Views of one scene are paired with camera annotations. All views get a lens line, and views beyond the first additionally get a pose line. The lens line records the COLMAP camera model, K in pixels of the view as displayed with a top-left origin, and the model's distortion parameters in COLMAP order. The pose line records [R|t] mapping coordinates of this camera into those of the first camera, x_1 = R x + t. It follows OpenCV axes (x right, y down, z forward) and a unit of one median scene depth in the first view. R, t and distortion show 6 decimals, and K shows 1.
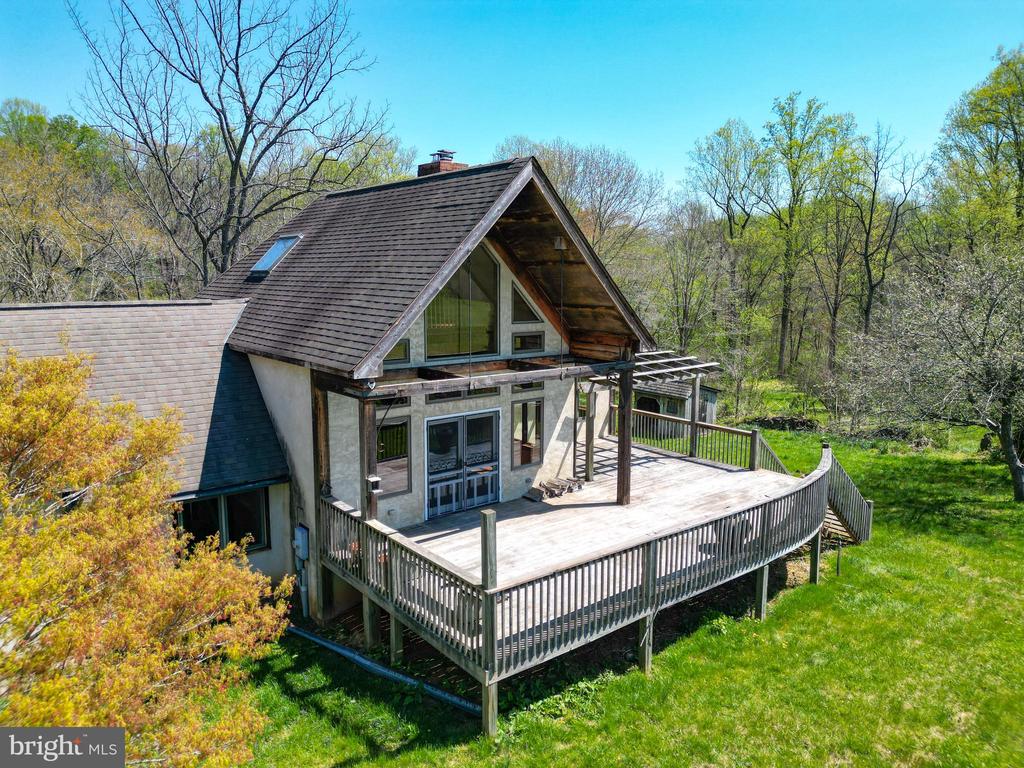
lens RADIAL K [[715.0, 0, 509.3], [0, 715.0, 387.0], [0, 0, 1]] dist [0.084976, -0.107243]
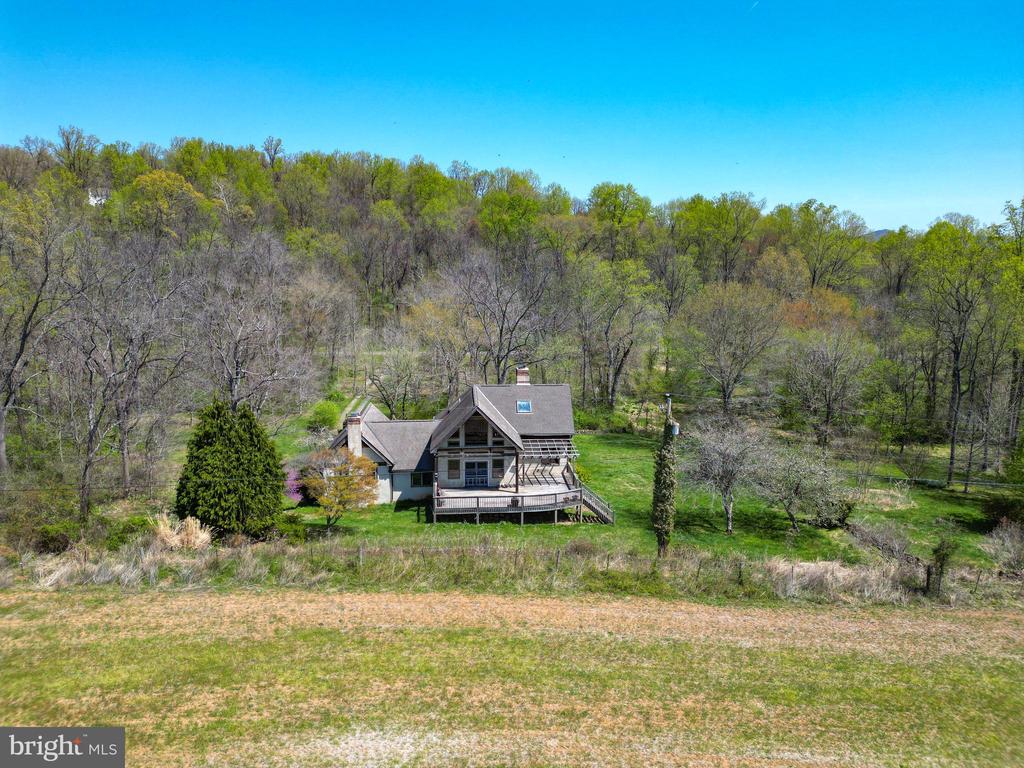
lens RADIAL K [[715.0, 0, 509.3], [0, 715.0, 387.0], [0, 0, 1]] dist [0.084976, -0.107243]
pose [[0.810425, 0.097179, -0.577726, 2.077888], [-0.089443, 0.995109, 0.041917, -0.489445], [0.578974, 0.017703, 0.815154, -1.848878]]
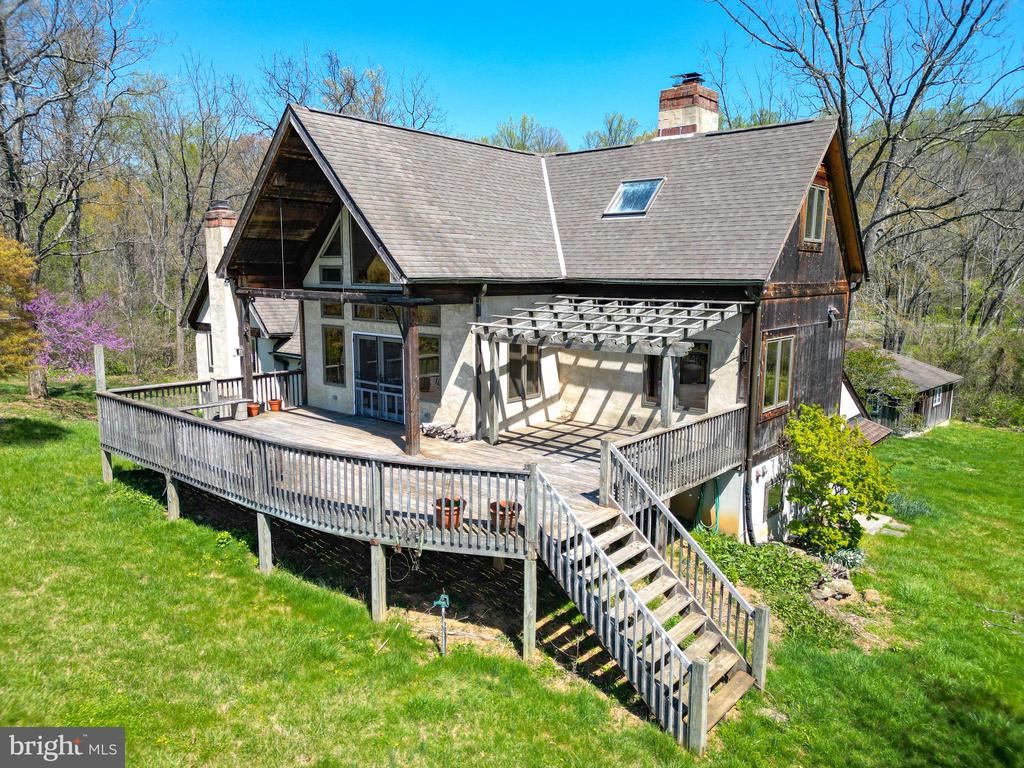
lens RADIAL K [[715.0, 0, 509.3], [0, 715.0, 387.0], [0, 0, 1]] dist [0.084976, -0.107243]
pose [[0.177253, 0.147523, -0.973046, 1.052342], [-0.161966, 0.979593, 0.119012, -0.049164], [0.970746, 0.136505, 0.197530, 0.928135]]
